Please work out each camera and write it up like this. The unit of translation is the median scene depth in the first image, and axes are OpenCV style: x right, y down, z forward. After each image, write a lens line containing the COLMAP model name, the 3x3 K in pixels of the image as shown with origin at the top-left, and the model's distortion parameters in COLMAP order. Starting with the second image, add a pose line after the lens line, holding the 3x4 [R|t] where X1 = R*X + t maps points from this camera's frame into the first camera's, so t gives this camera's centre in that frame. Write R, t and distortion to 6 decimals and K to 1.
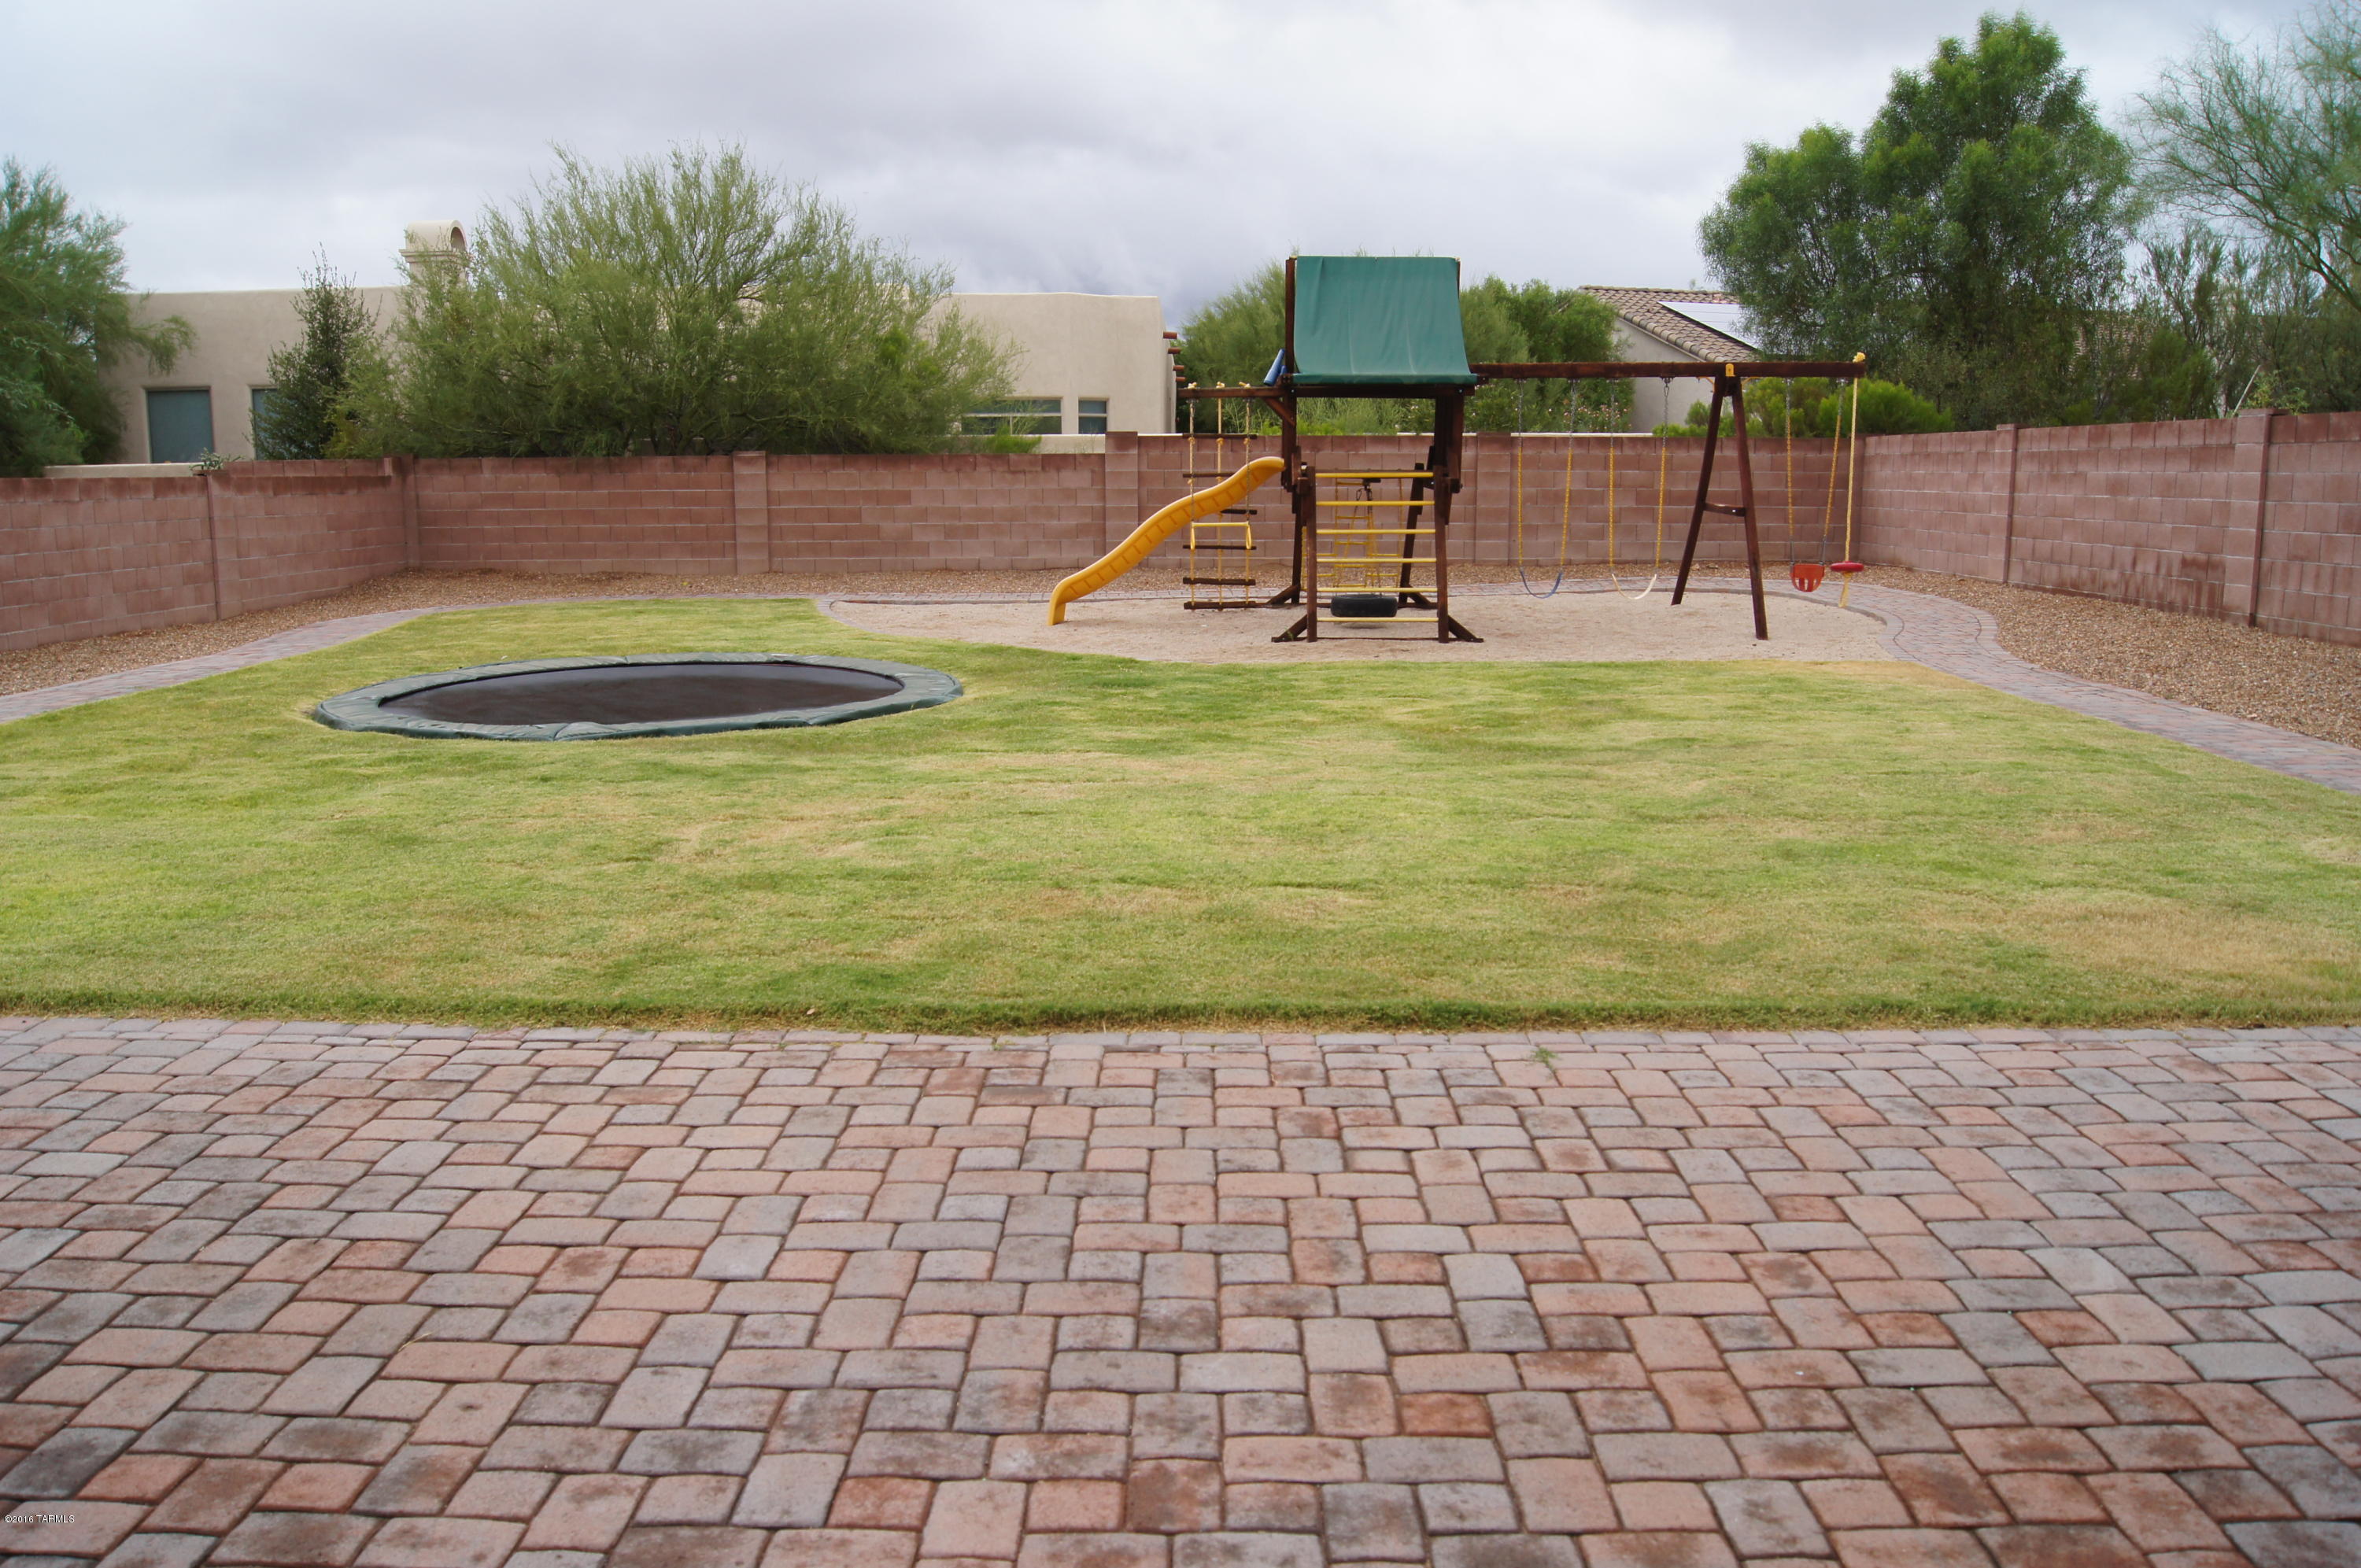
lens RADIAL K [[1850.0, 0, 1164.9], [0, 1850.0, 797.5], [0, 0, 1]] dist [-0.079047, 0.007328]
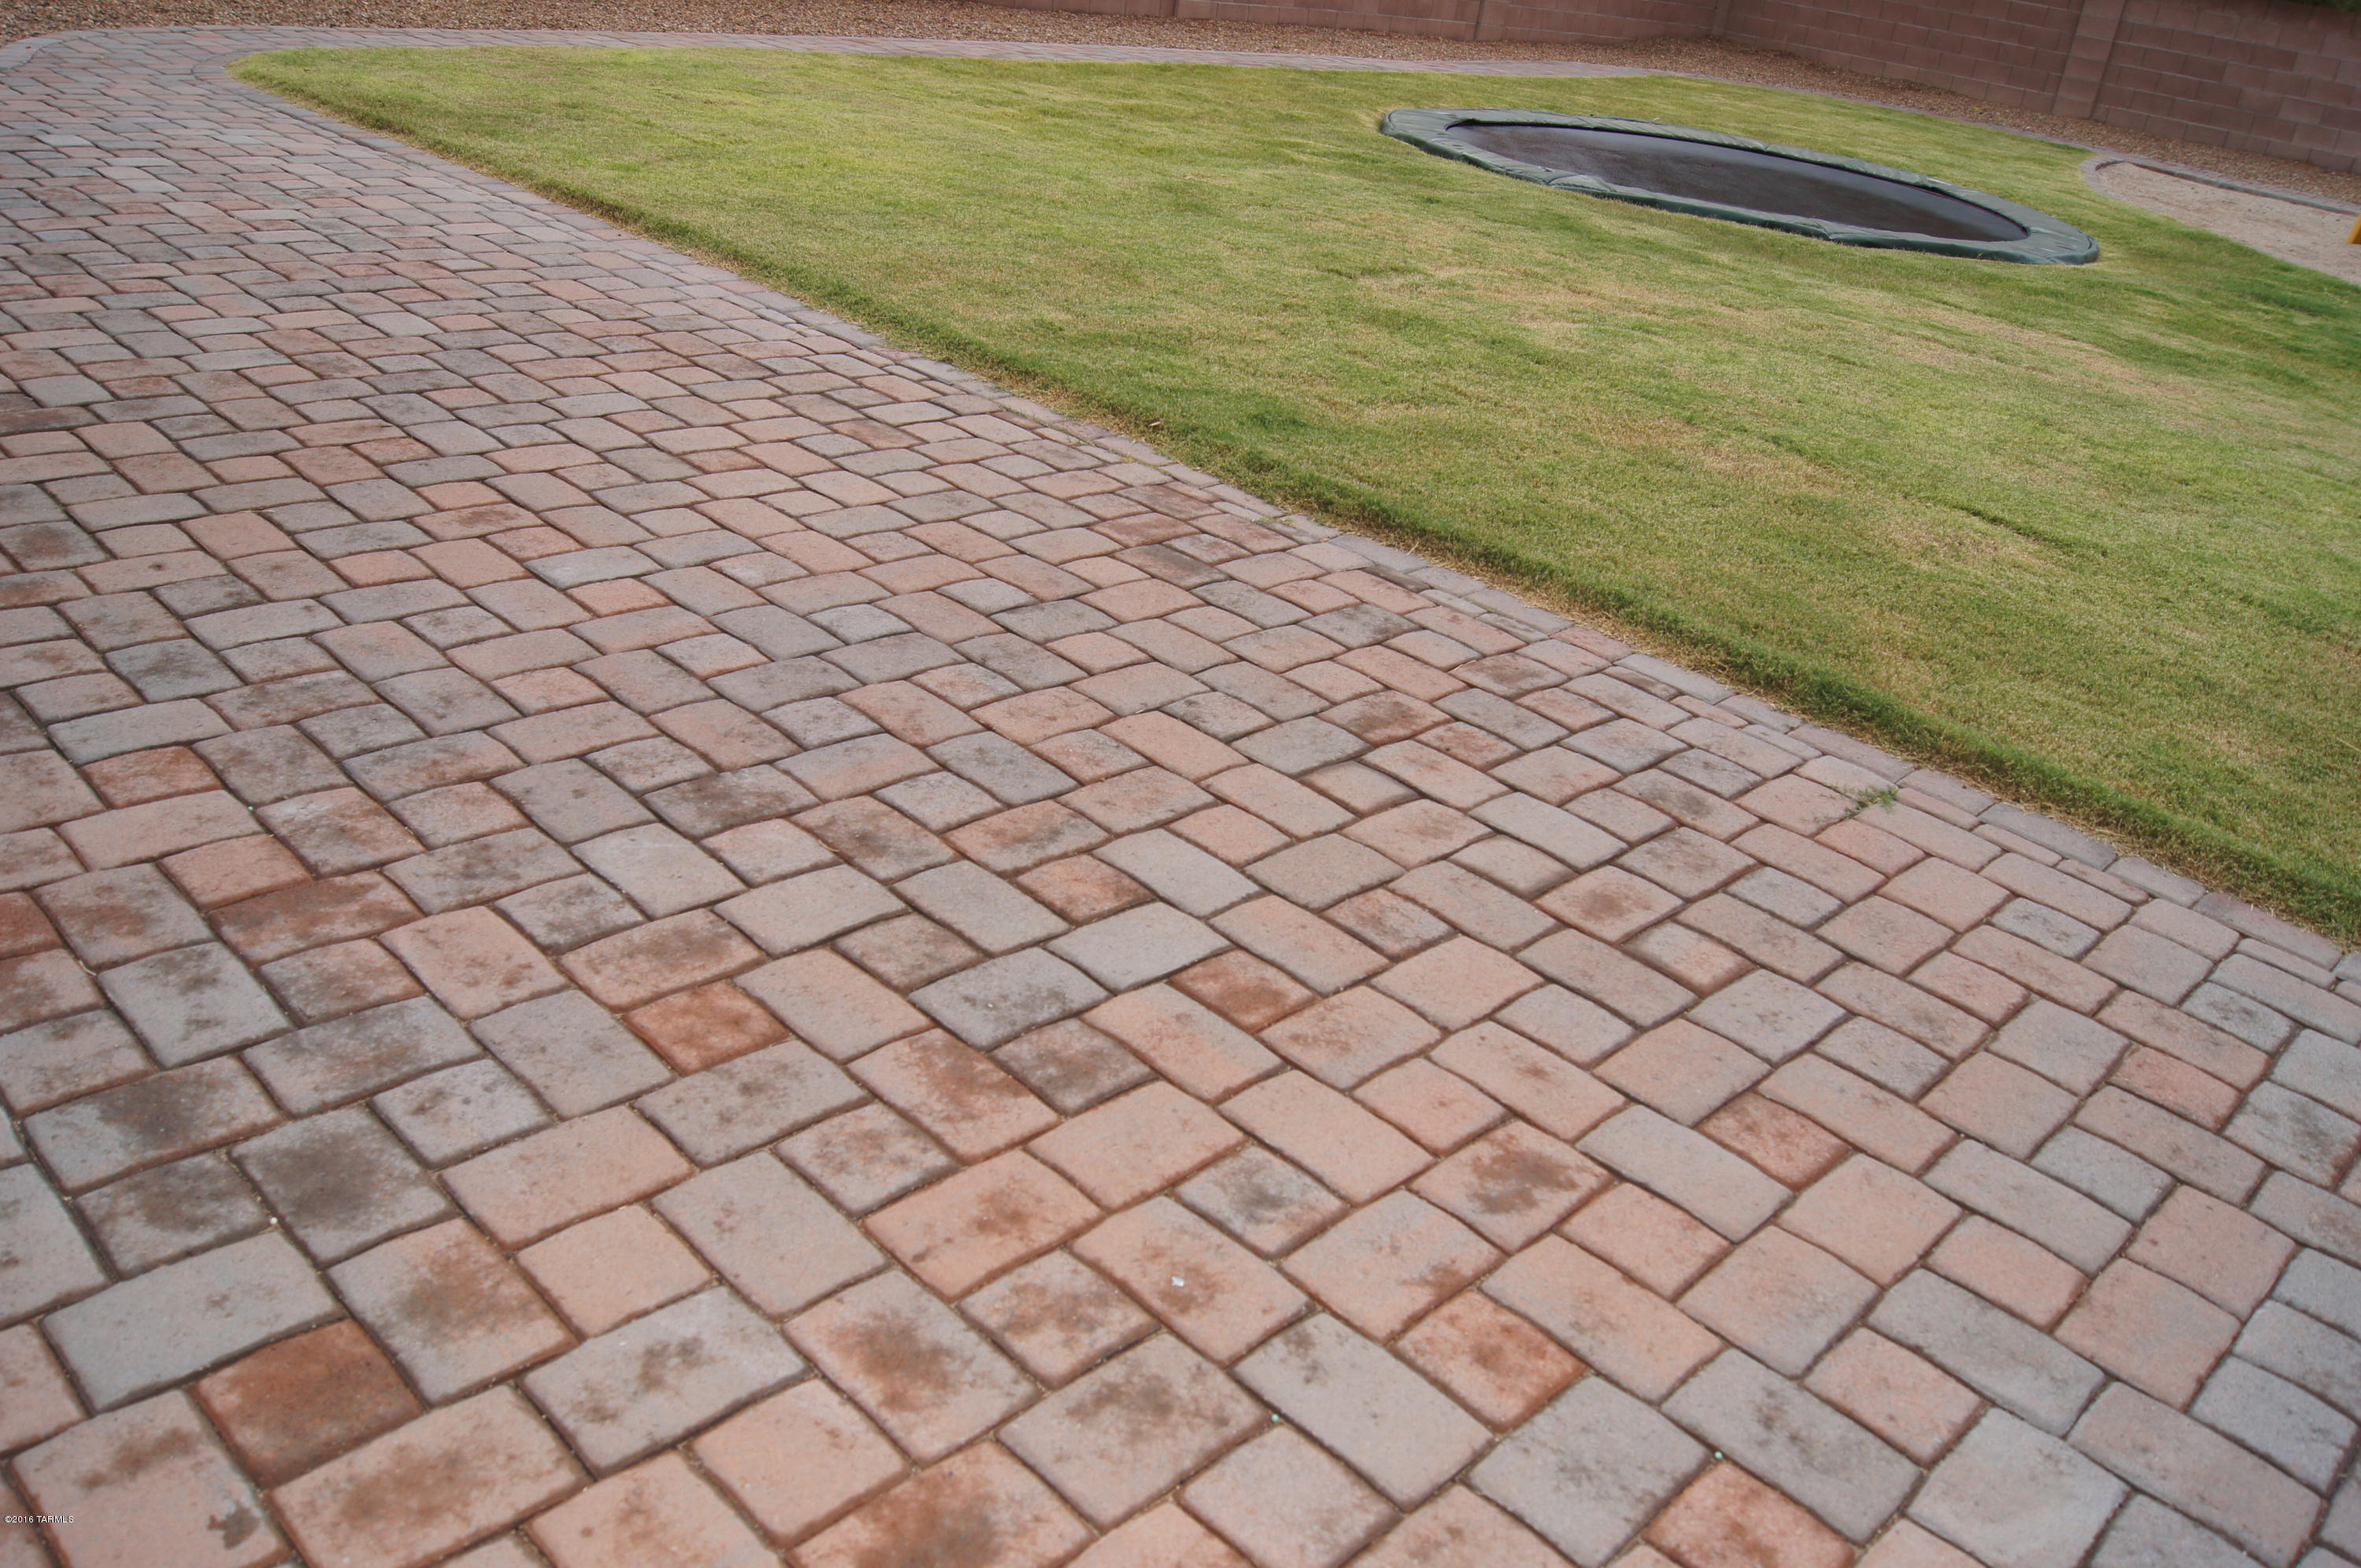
lens RADIAL K [[1850.0, 0, 1164.9], [0, 1850.0, 797.5], [0, 0, 1]] dist [-0.079047, 0.007328]
pose [[0.719125, 0.396493, -0.570659, 0.433833], [-0.245274, 0.913208, 0.325409, -0.005183], [0.650153, -0.094042, 0.753961, 0.409144]]
